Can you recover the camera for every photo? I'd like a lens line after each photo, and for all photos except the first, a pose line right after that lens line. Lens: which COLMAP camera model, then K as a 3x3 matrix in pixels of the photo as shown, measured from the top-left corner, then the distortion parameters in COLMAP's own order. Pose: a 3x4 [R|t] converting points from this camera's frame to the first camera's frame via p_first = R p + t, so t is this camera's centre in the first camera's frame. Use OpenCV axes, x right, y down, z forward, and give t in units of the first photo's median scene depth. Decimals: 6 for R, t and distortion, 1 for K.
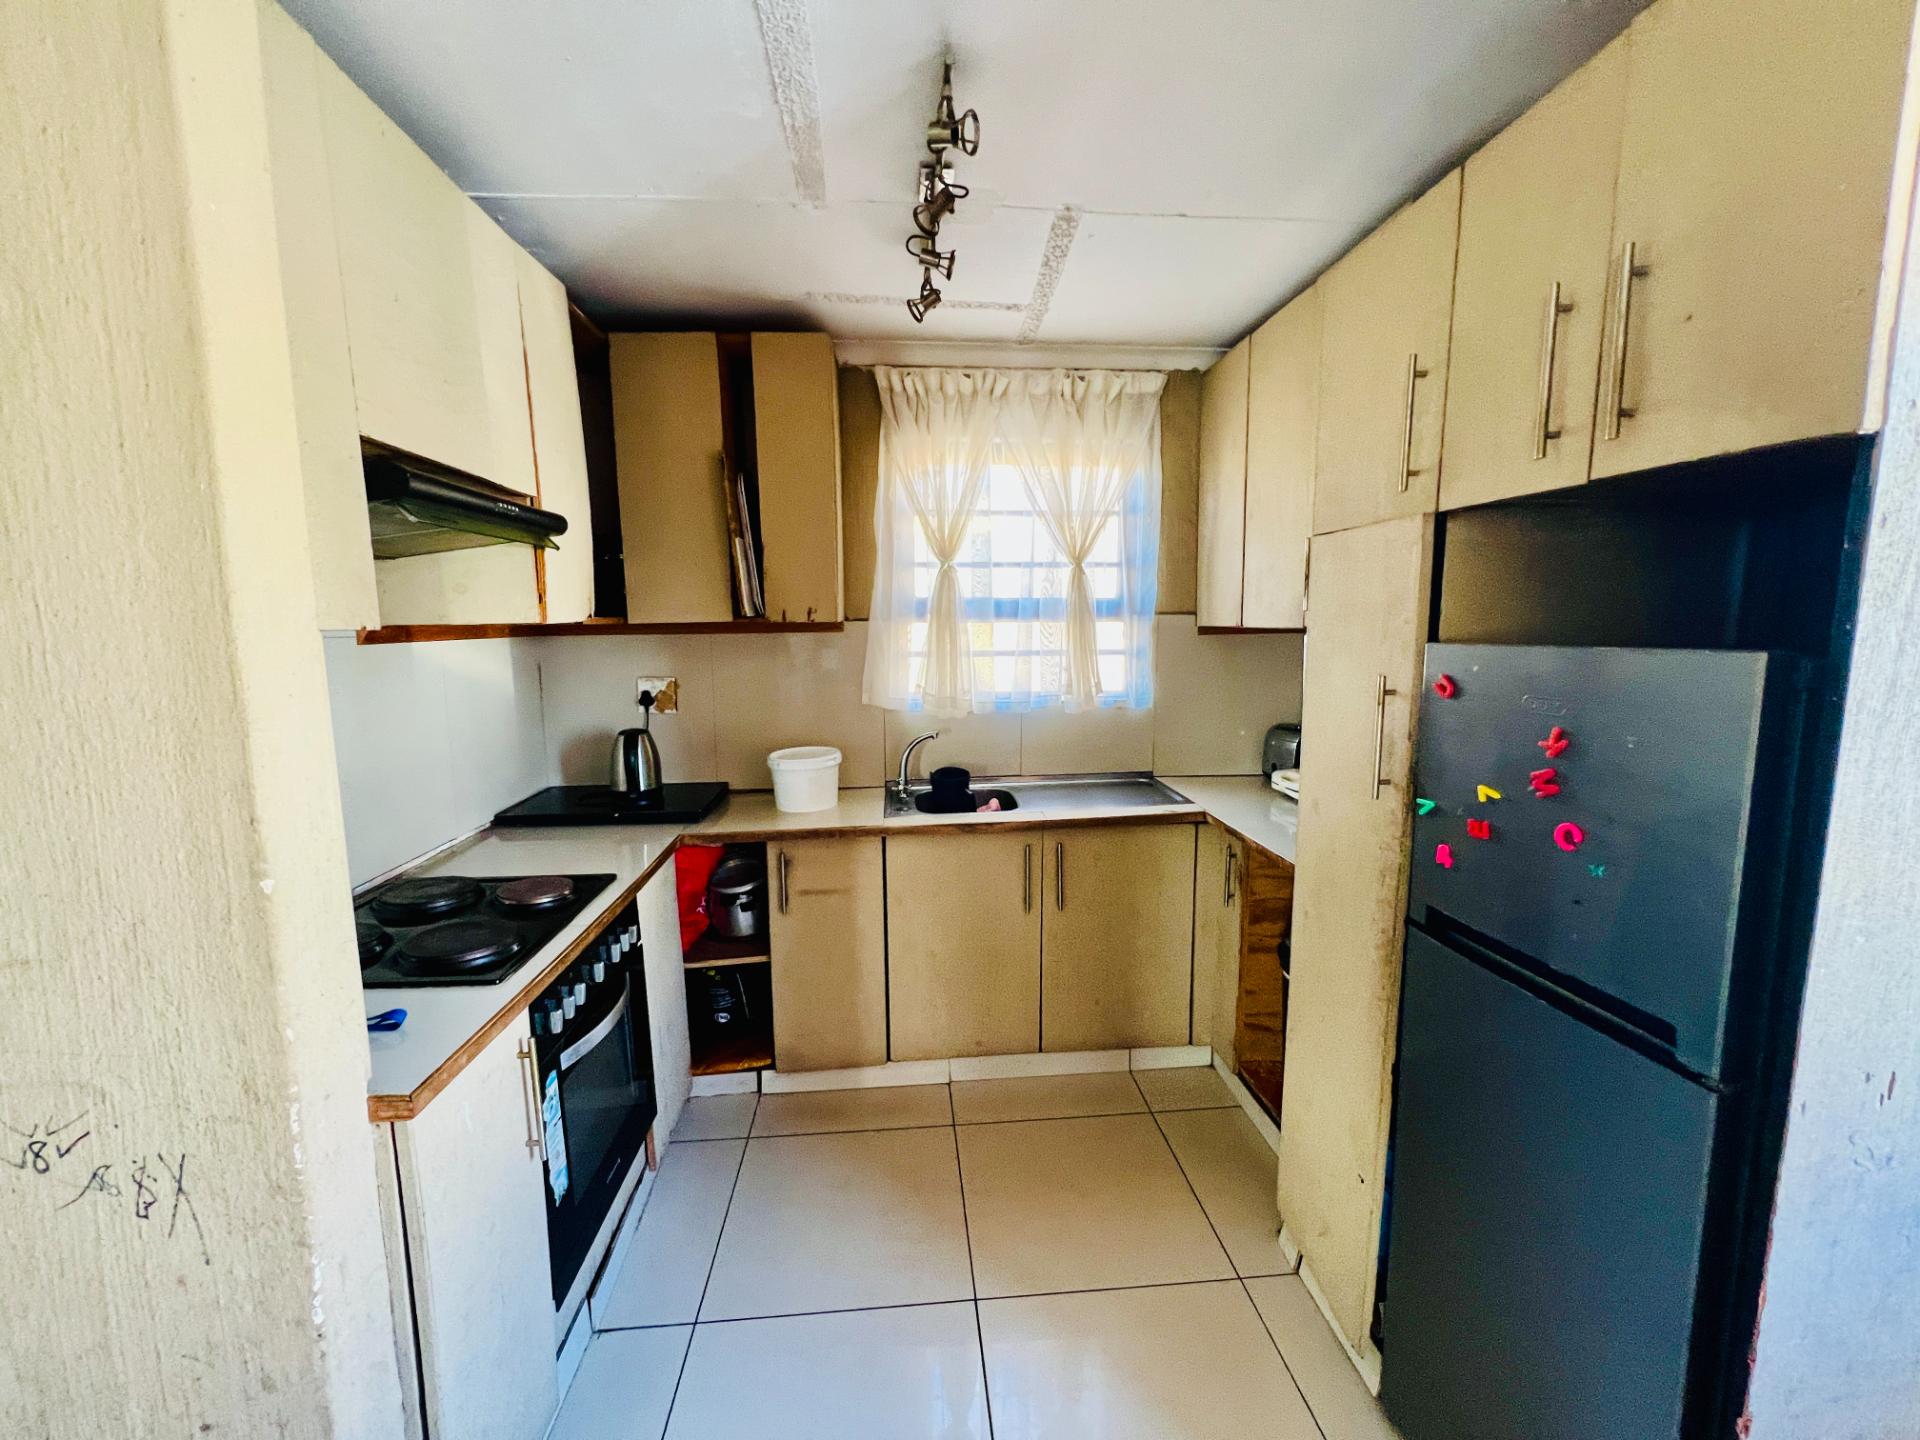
lens RADIAL K [[770.2, 0, 957.0], [0, 770.2, 716.0], [0, 0, 1]] dist [-0.002114, 0.000174]
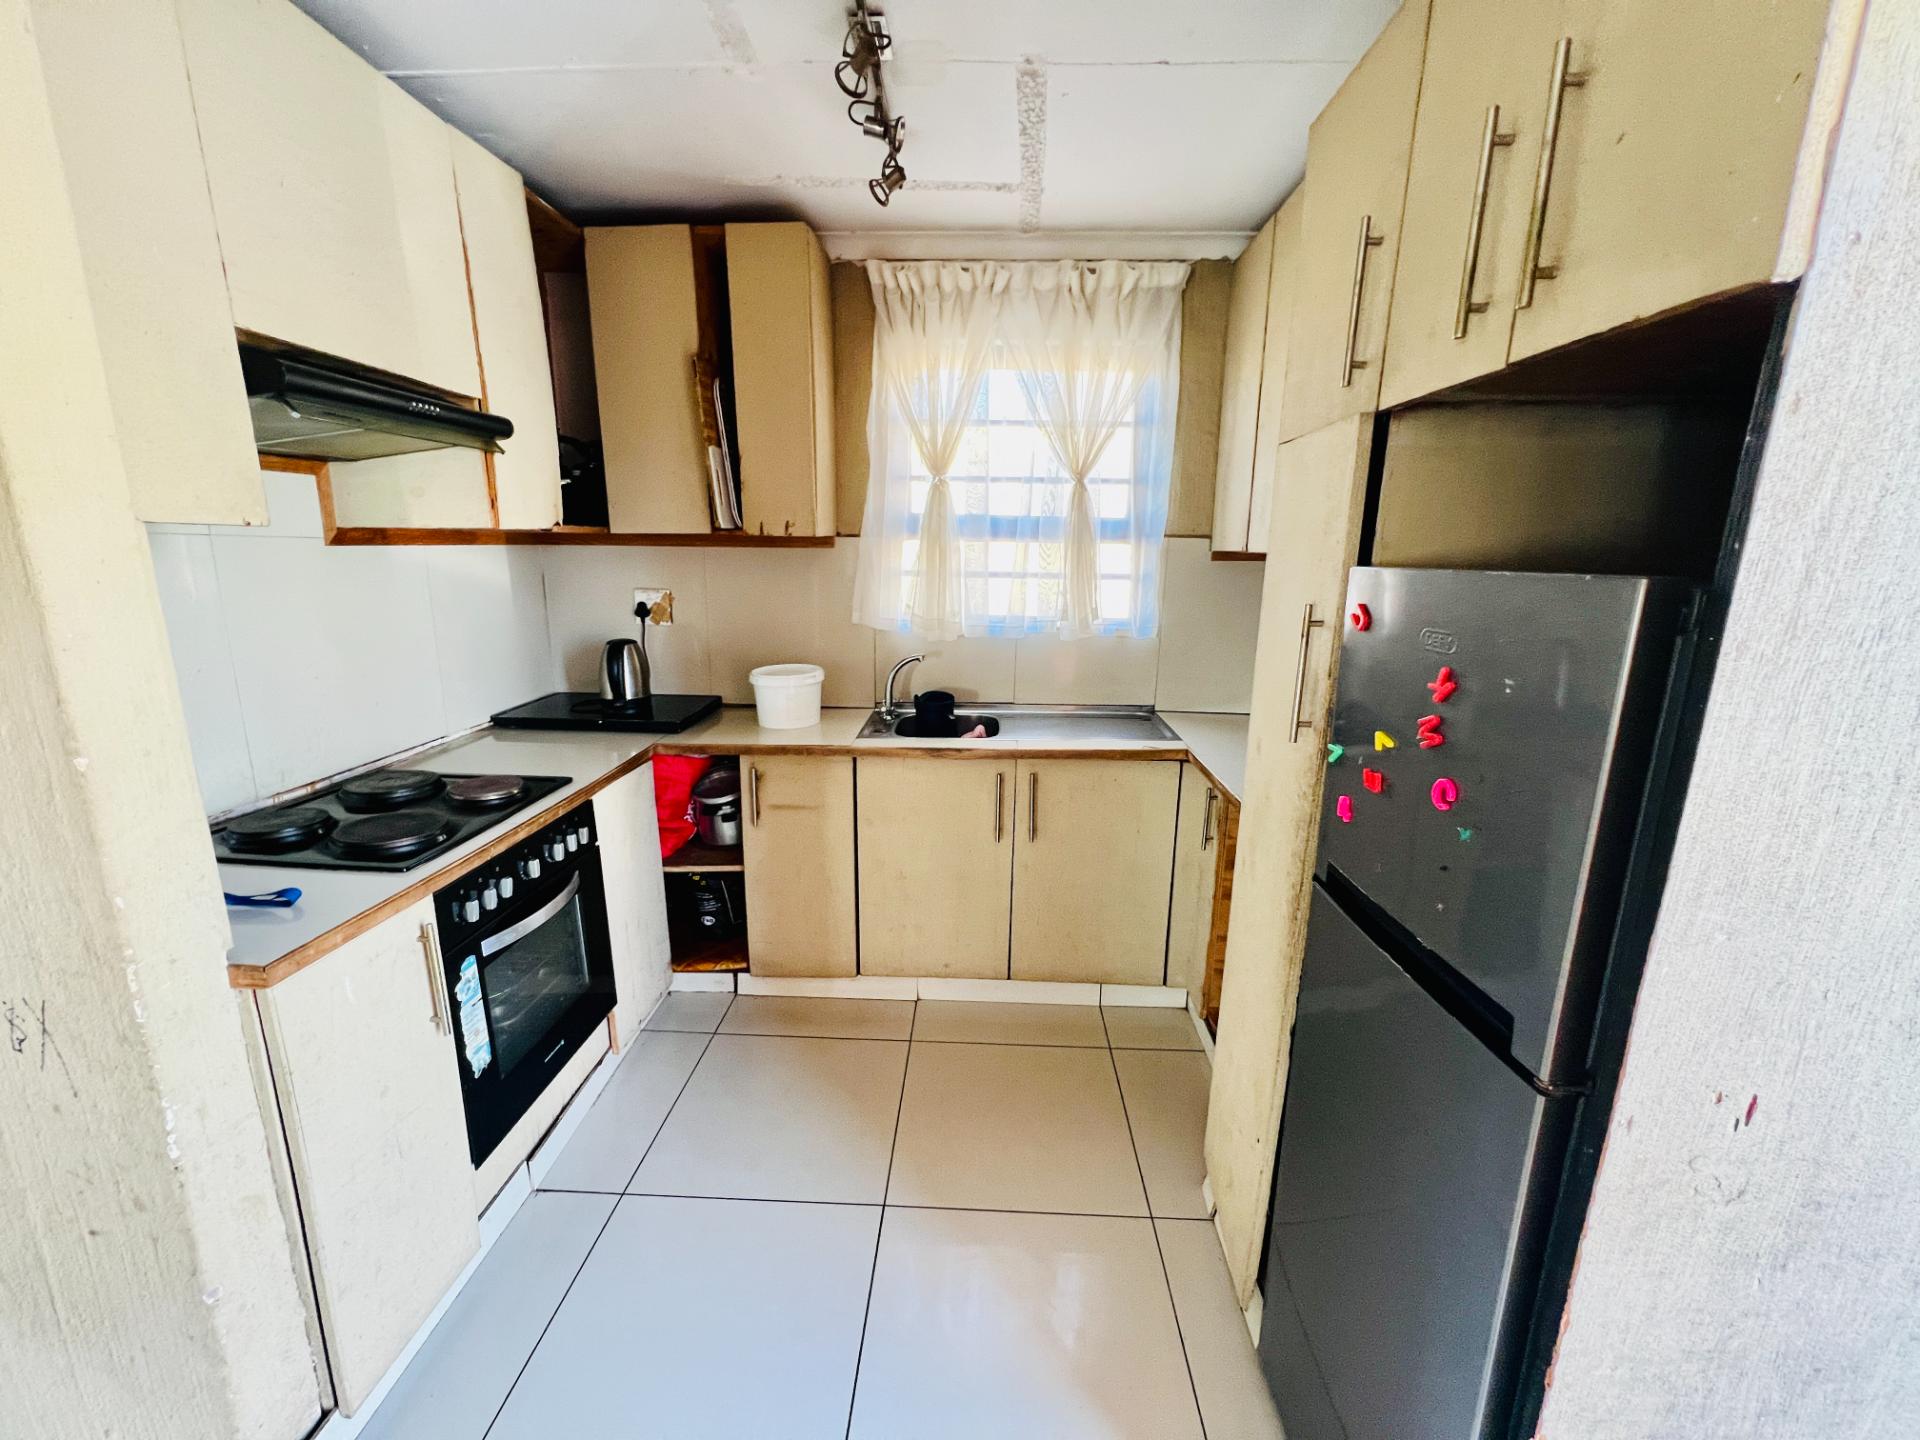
lens RADIAL K [[770.2, 0, 956.4], [0, 770.2, 716.6], [0, 0, 1]] dist [-0.002114, 0.000174]
pose [[0.992098, 0.049079, -0.115469, 0.193442], [-0.037882, 0.994540, 0.097241, 0.003989], [0.119611, -0.092098, 0.988540, 0.050053]]
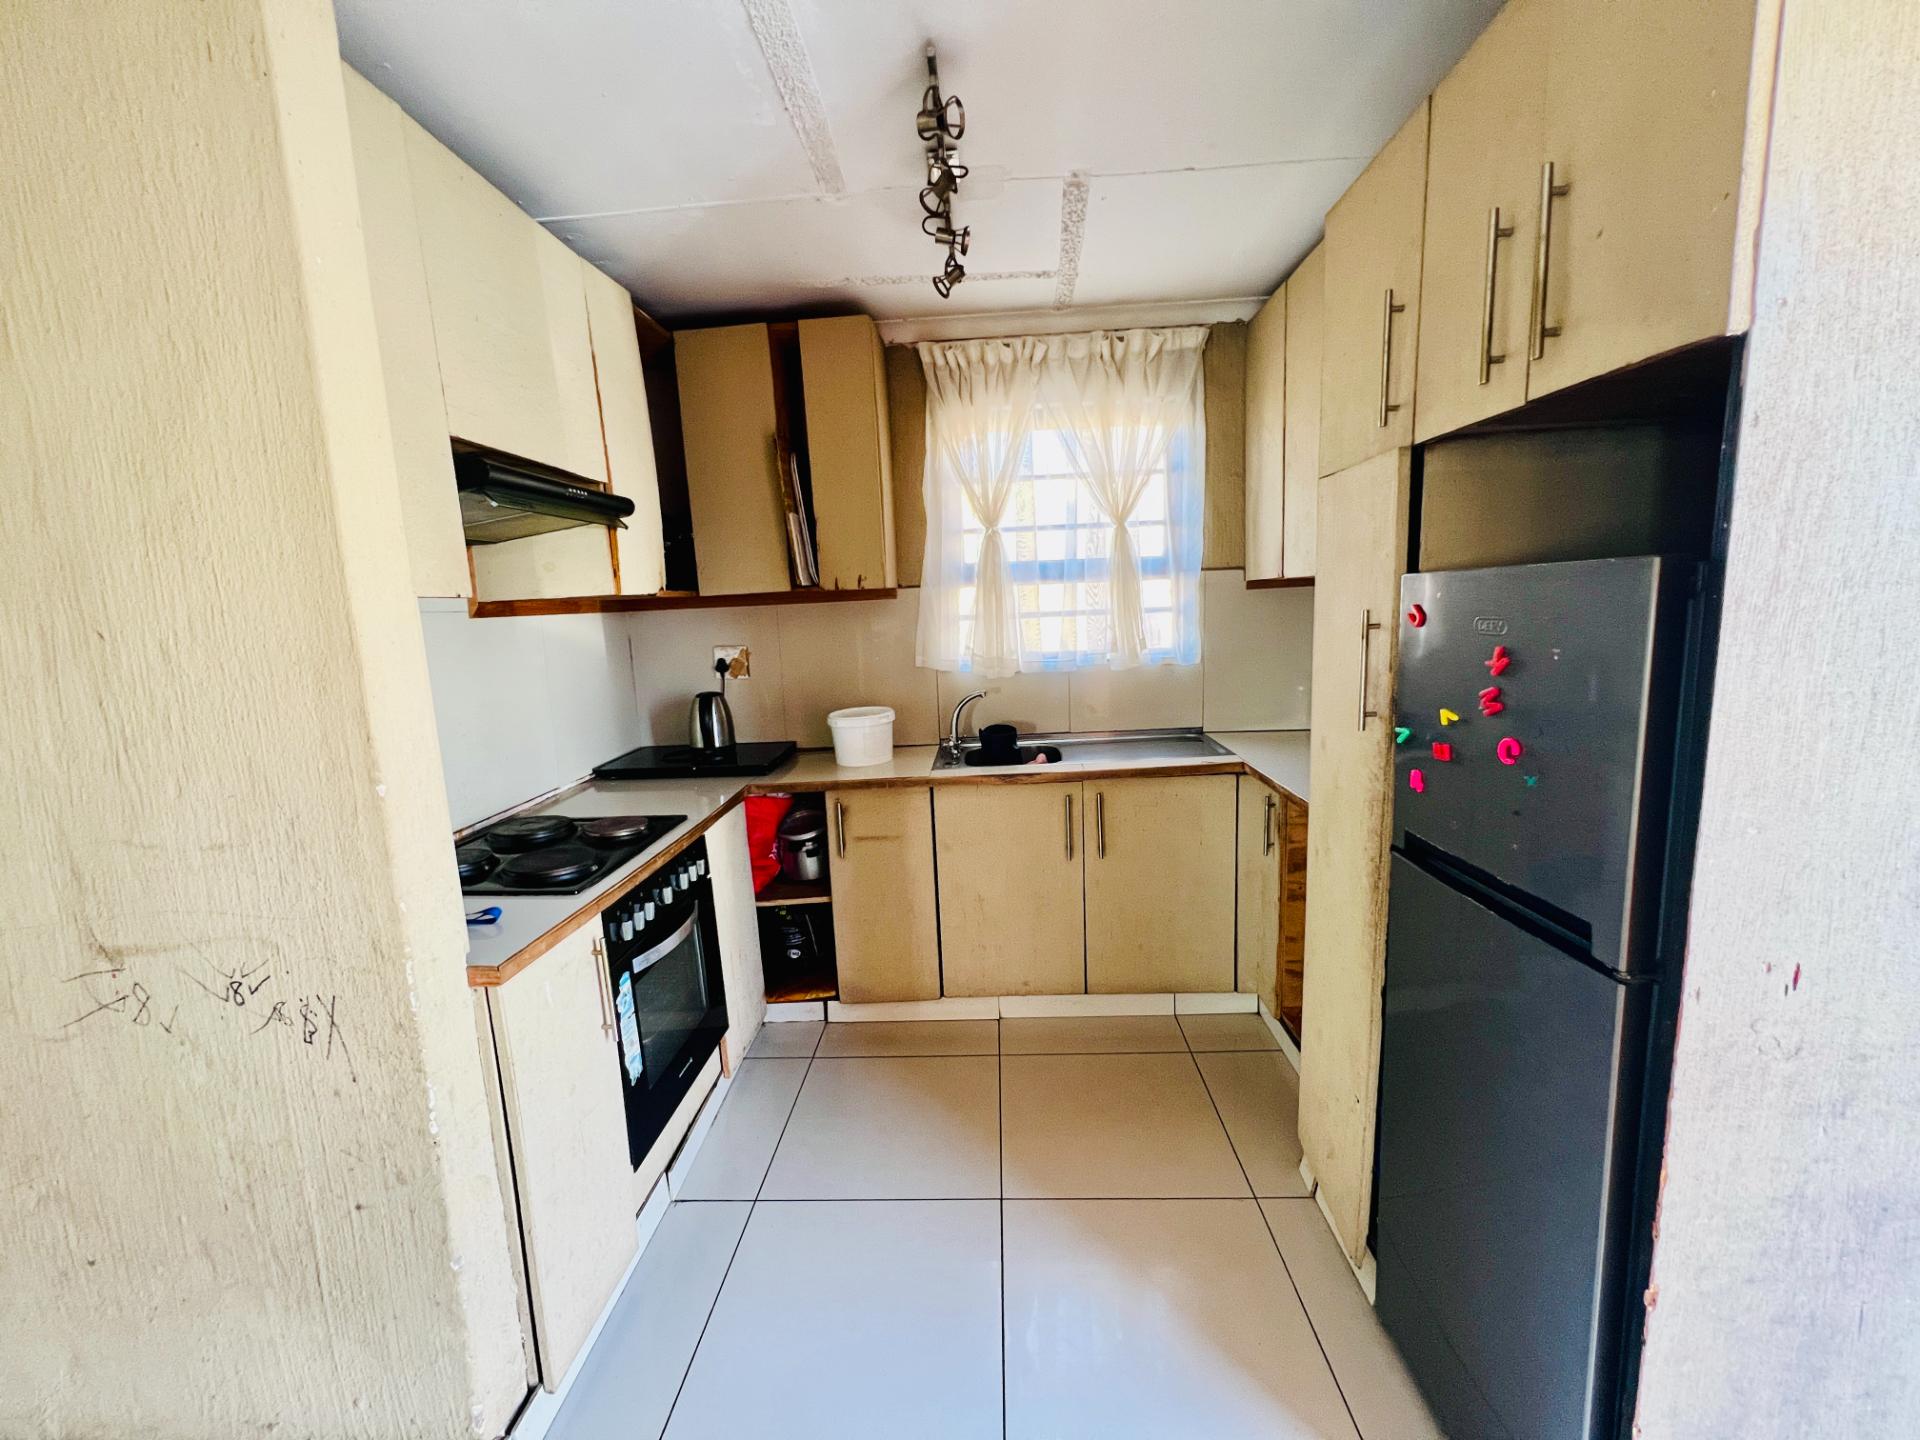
lens RADIAL K [[770.2, 0, 956.1], [0, 770.2, 716.3], [0, 0, 1]] dist [-0.002114, 0.000174]
pose [[0.990928, -0.014894, -0.133568, 0.109044], [0.018779, 0.999435, 0.027873, 0.037277], [0.133077, -0.030128, 0.990648, -0.068808]]
